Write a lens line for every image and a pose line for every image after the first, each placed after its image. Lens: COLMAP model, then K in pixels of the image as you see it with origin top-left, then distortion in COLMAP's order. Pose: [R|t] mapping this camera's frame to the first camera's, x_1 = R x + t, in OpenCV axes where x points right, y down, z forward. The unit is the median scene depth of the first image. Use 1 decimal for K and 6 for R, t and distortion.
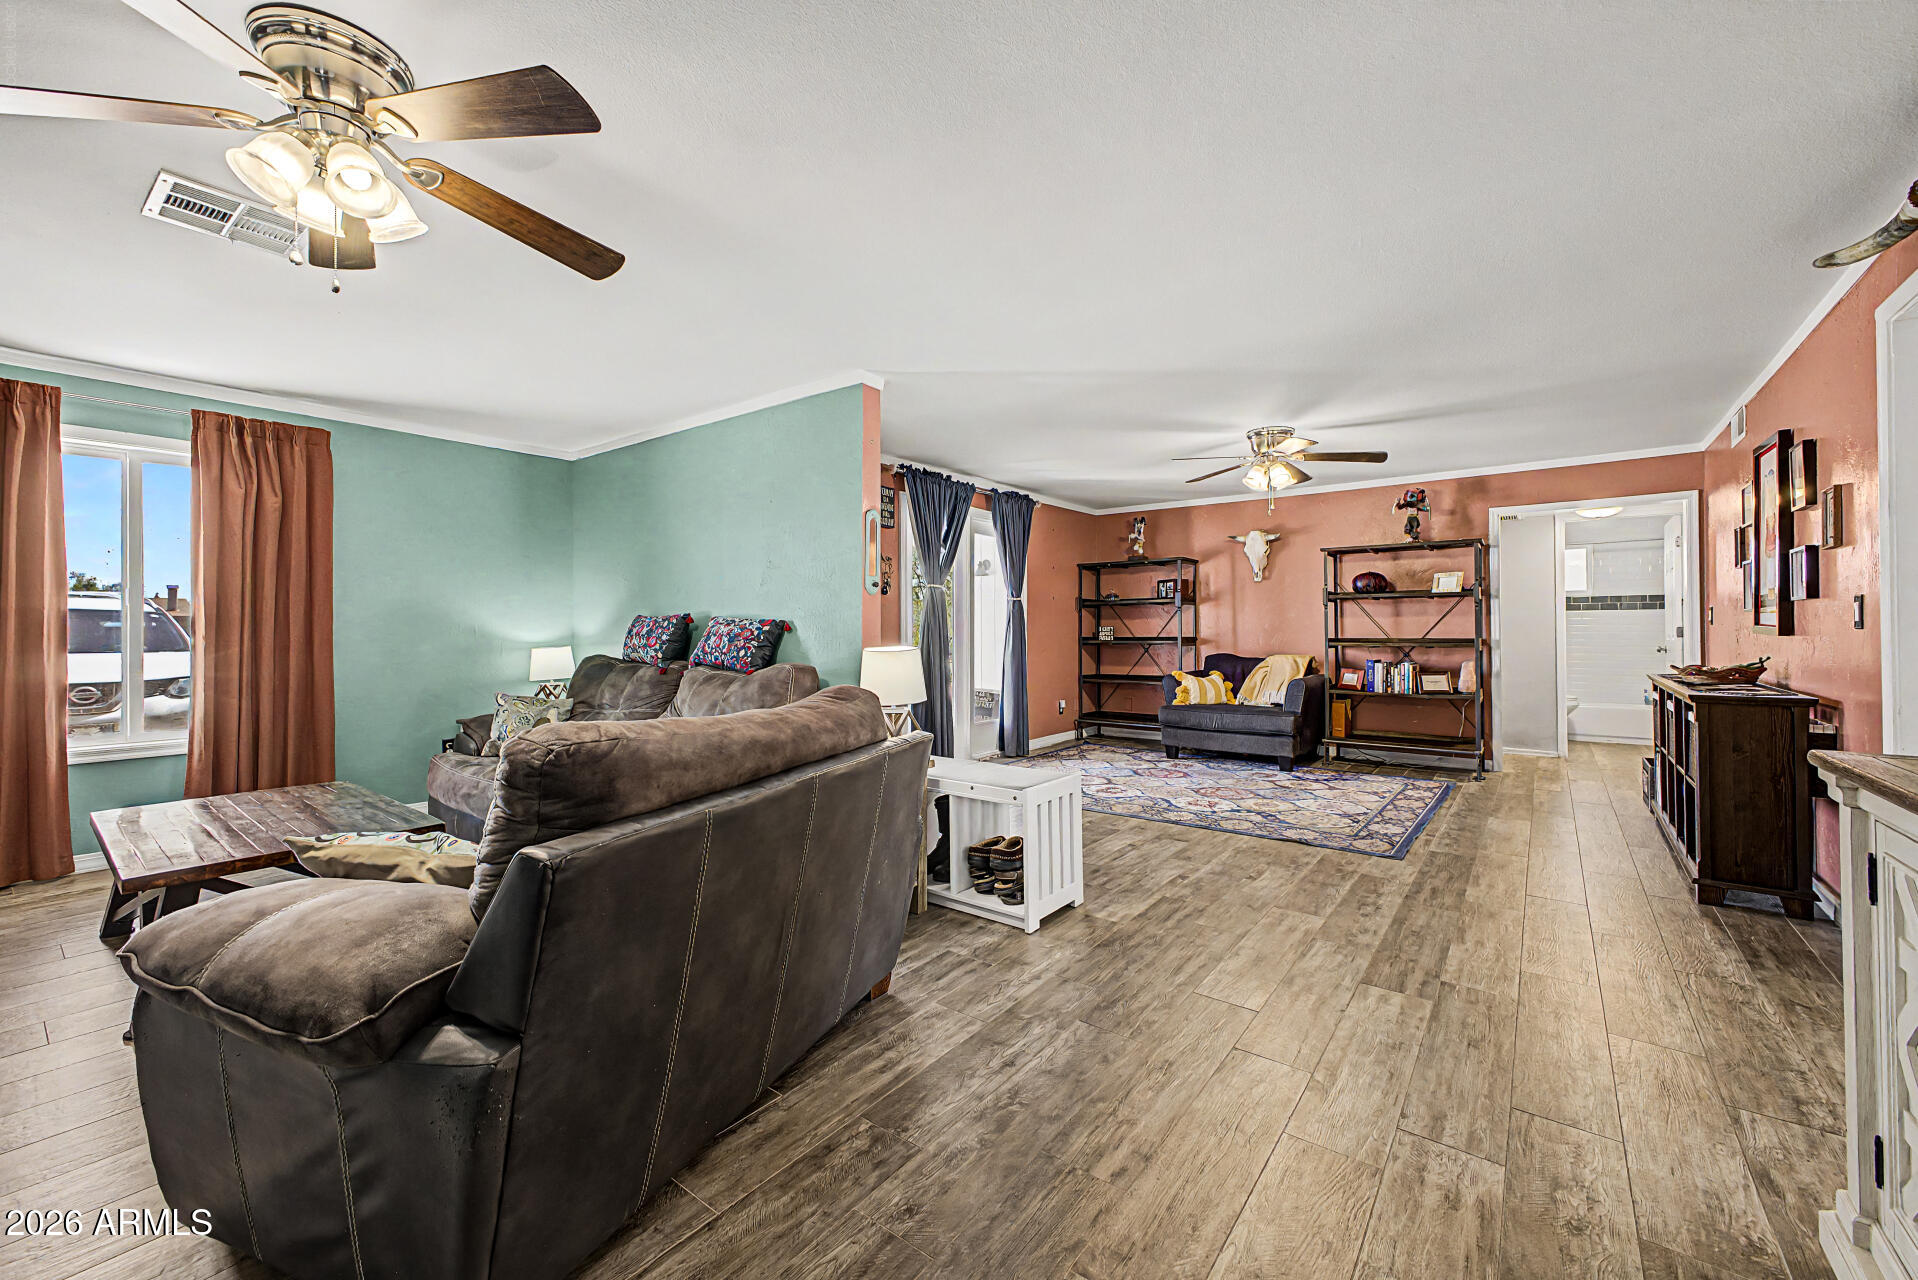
lens RADIAL K [[763.2, 0, 953.2], [0, 763.2, 627.8], [0, 0, 1]] dist [0.031391, -0.015716]
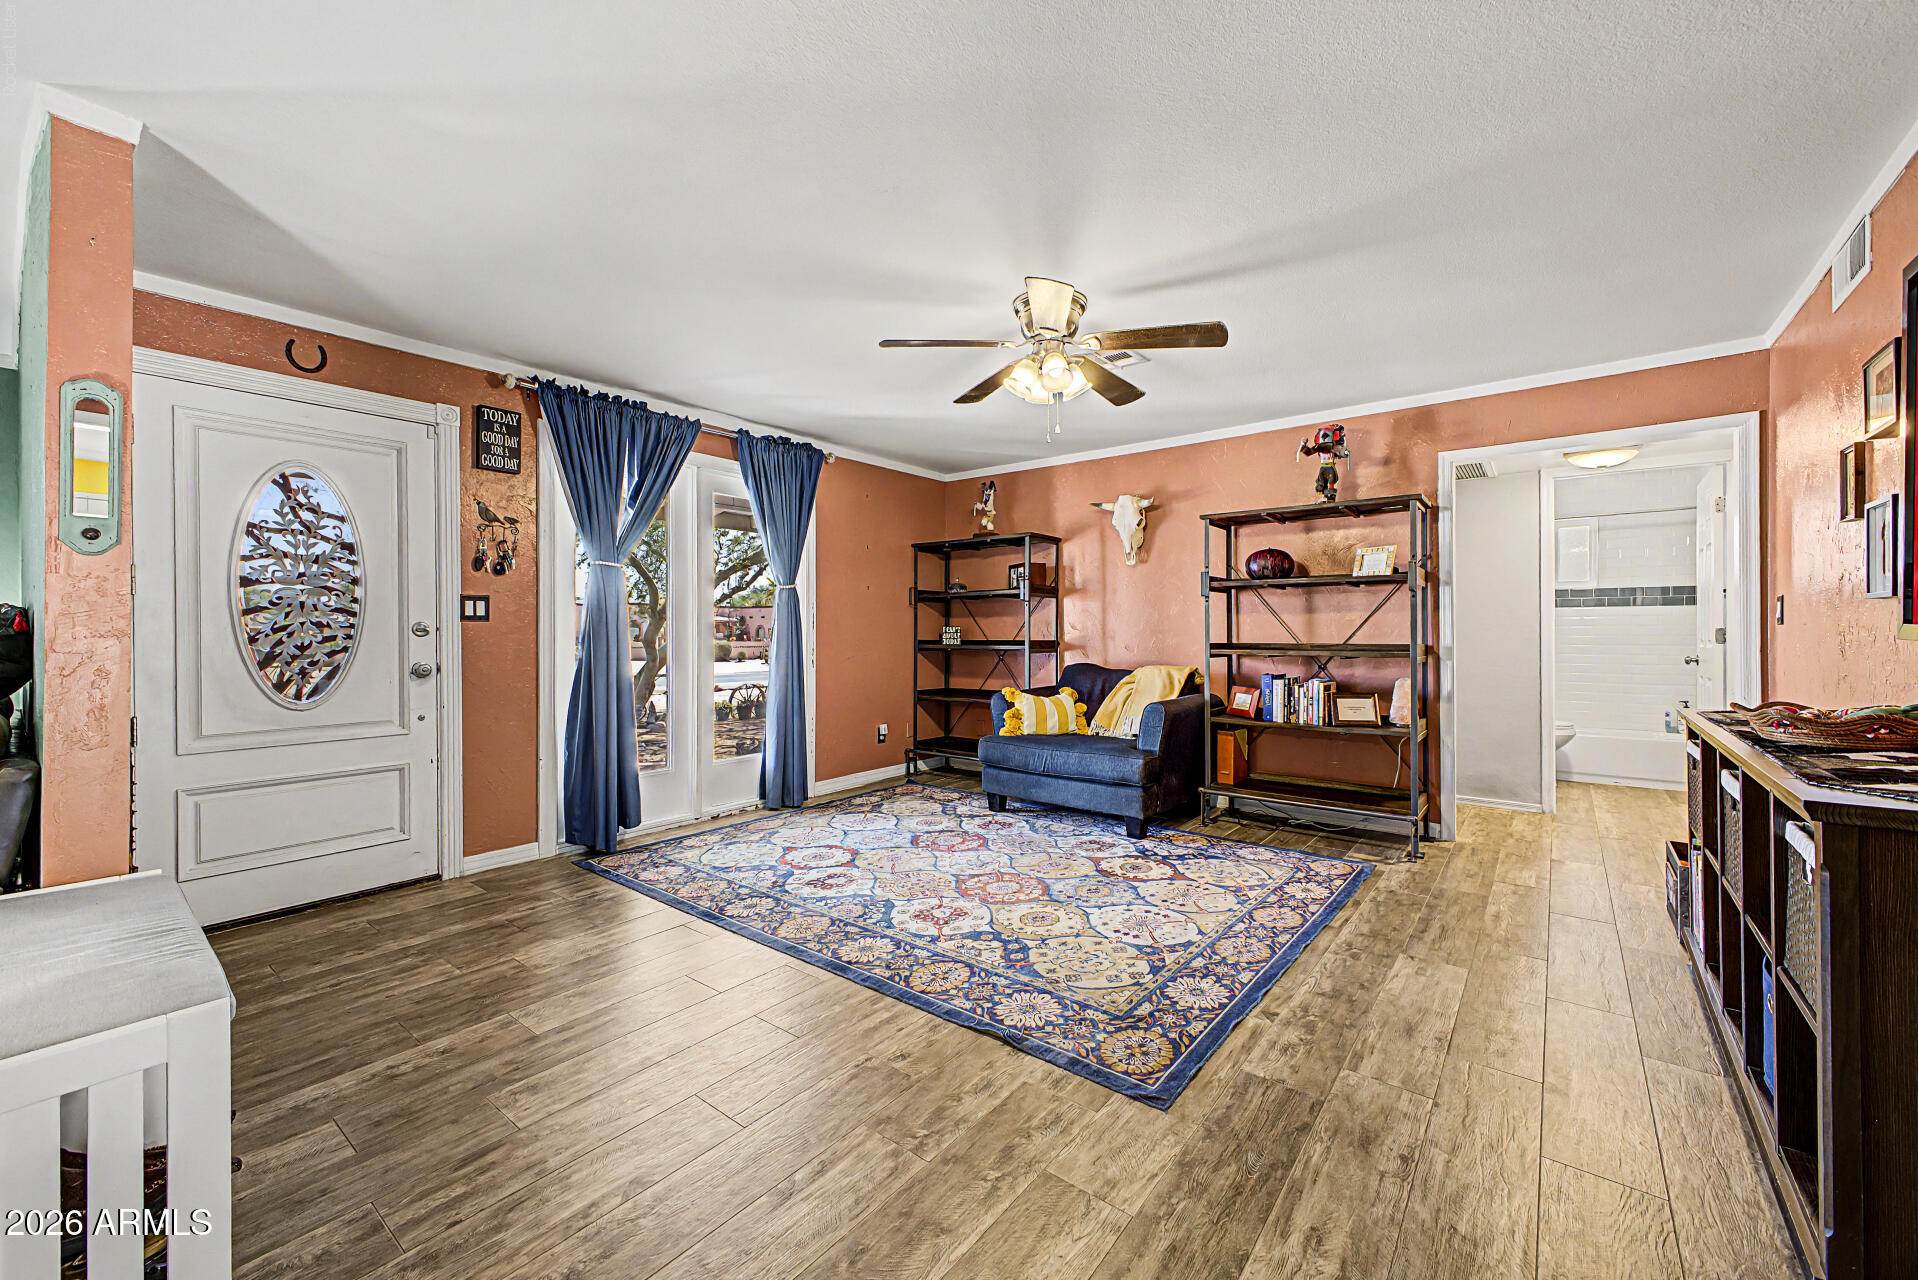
lens RADIAL K [[754.0, 0, 955.1], [0, 754.0, 633.7], [0, 0, 1]] dist [0.033255, -0.015086]
pose [[0.999878, 0.002840, -0.015335, 0.373567], [-0.002752, 0.999980, 0.005748, 0.002092], [0.015351, -0.005705, 0.999866, 0.429307]]
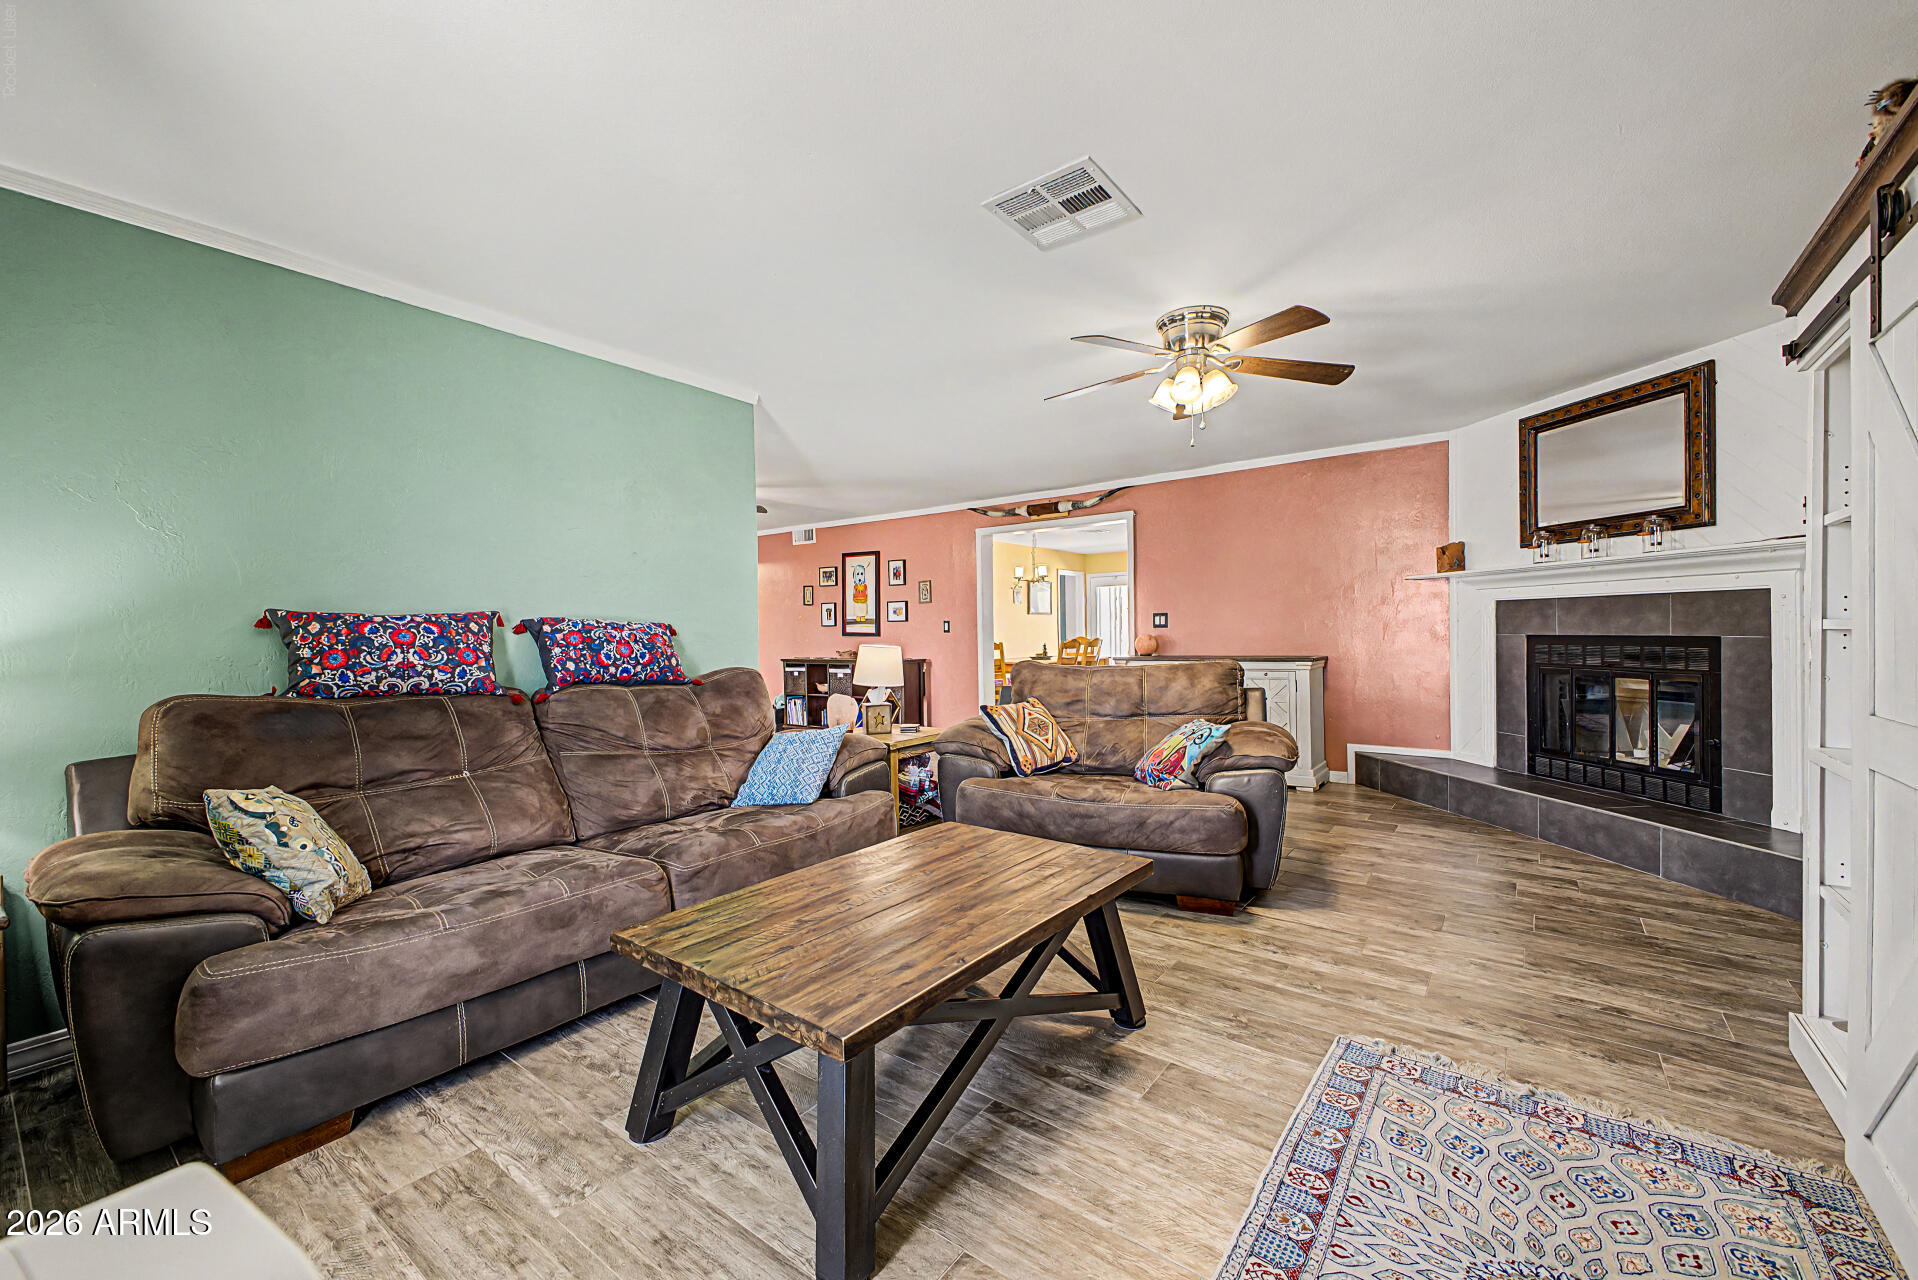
lens RADIAL K [[754.0, 0, 955.1], [0, 754.0, 633.7], [0, 0, 1]] dist [0.033255, -0.015086]
pose [[-0.003340, 0.000359, 0.999994, -0.977203], [0.012852, 0.999917, -0.000316, 0.004822], [-0.999912, 0.012851, -0.003345, 0.590105]]
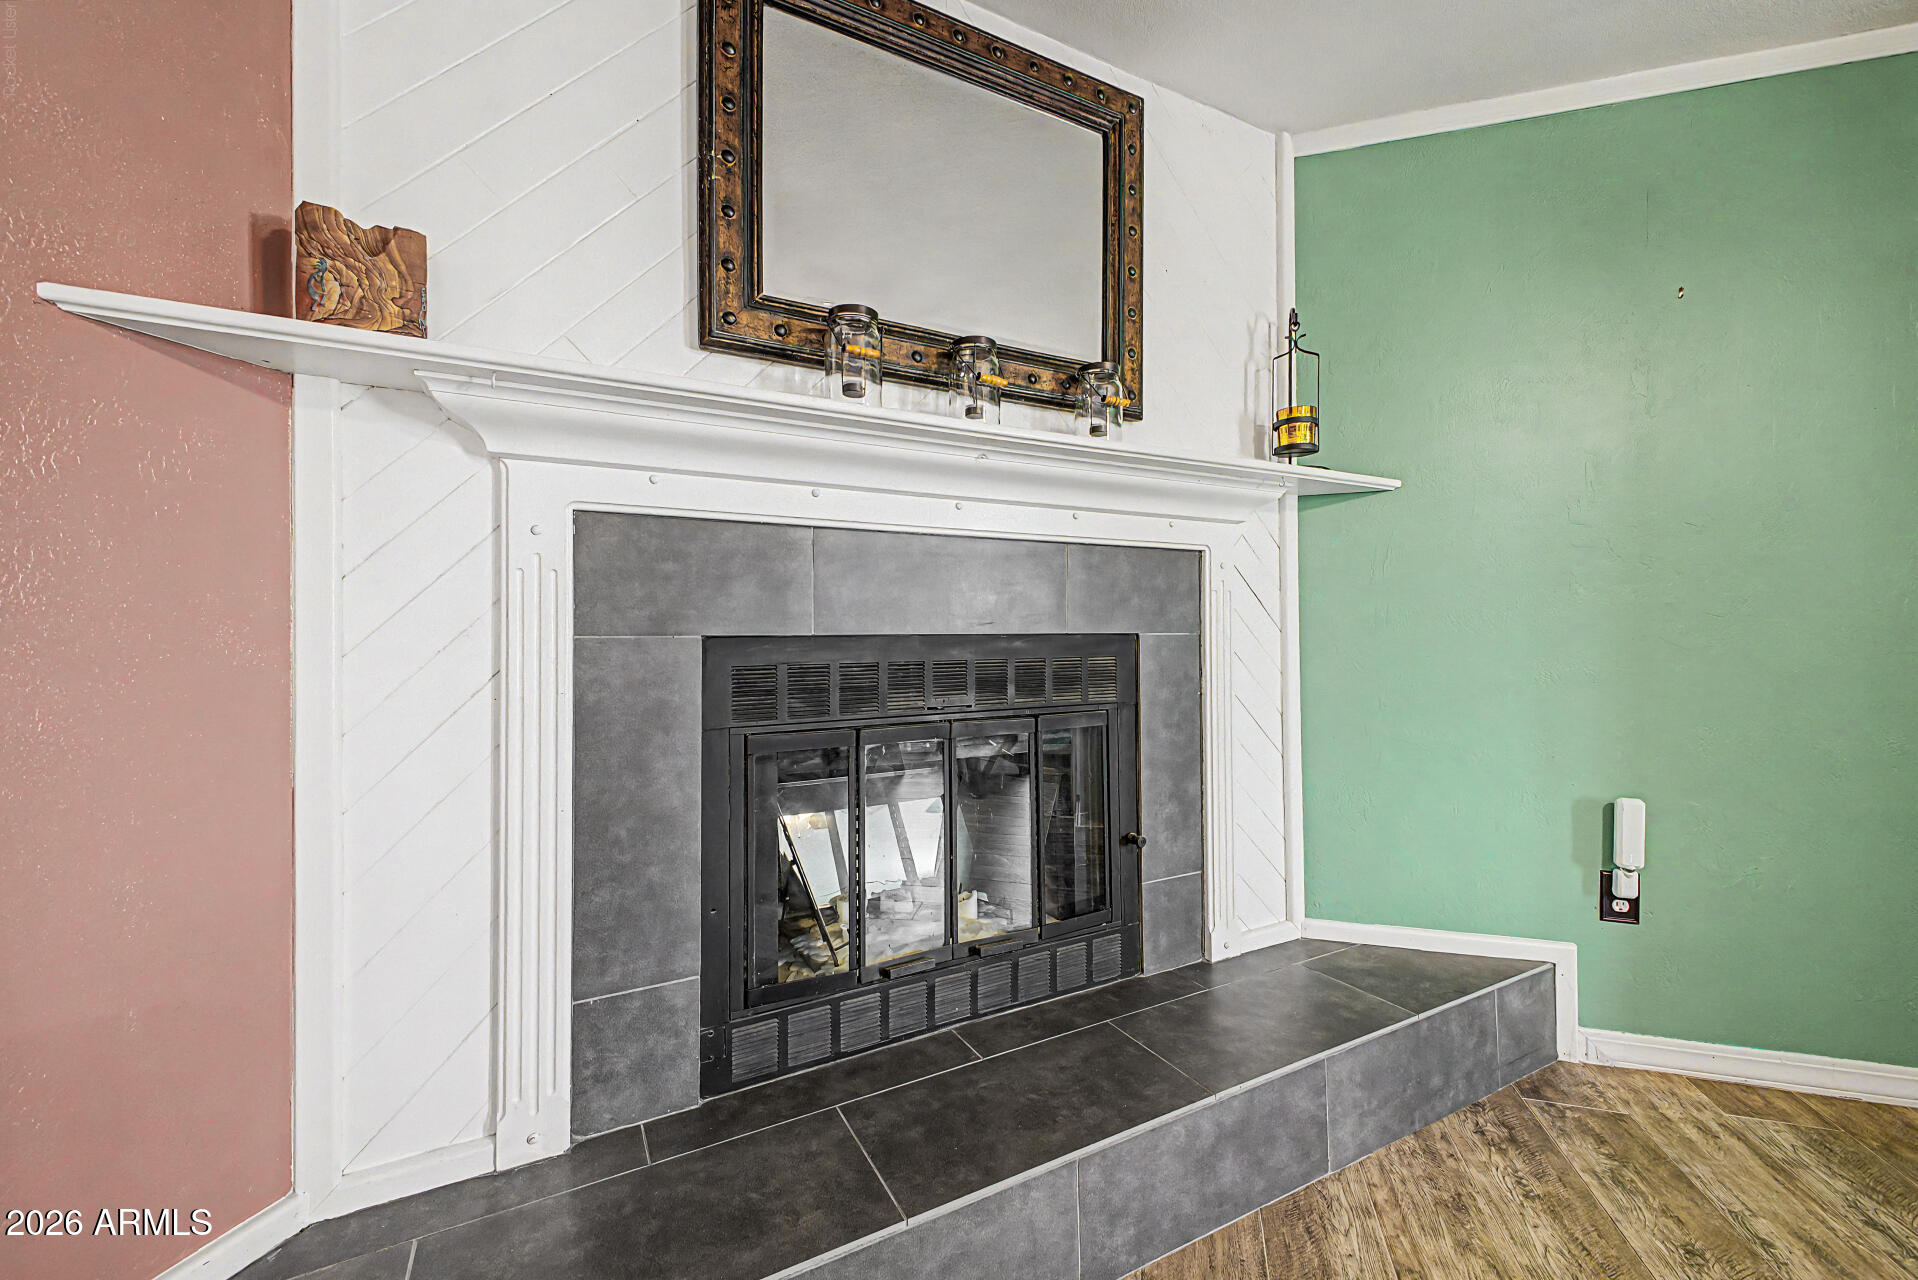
lens RADIAL K [[764.8, 0, 961.2], [0, 764.8, 627.1], [0, 0, 1]] dist [0.018013, -0.005050]
pose [[-0.933960, 0.010899, -0.357210, 0.024242], [0.013526, 0.999897, -0.004857, 0.014523], [0.357120, -0.009368, -0.934011, 0.163397]]
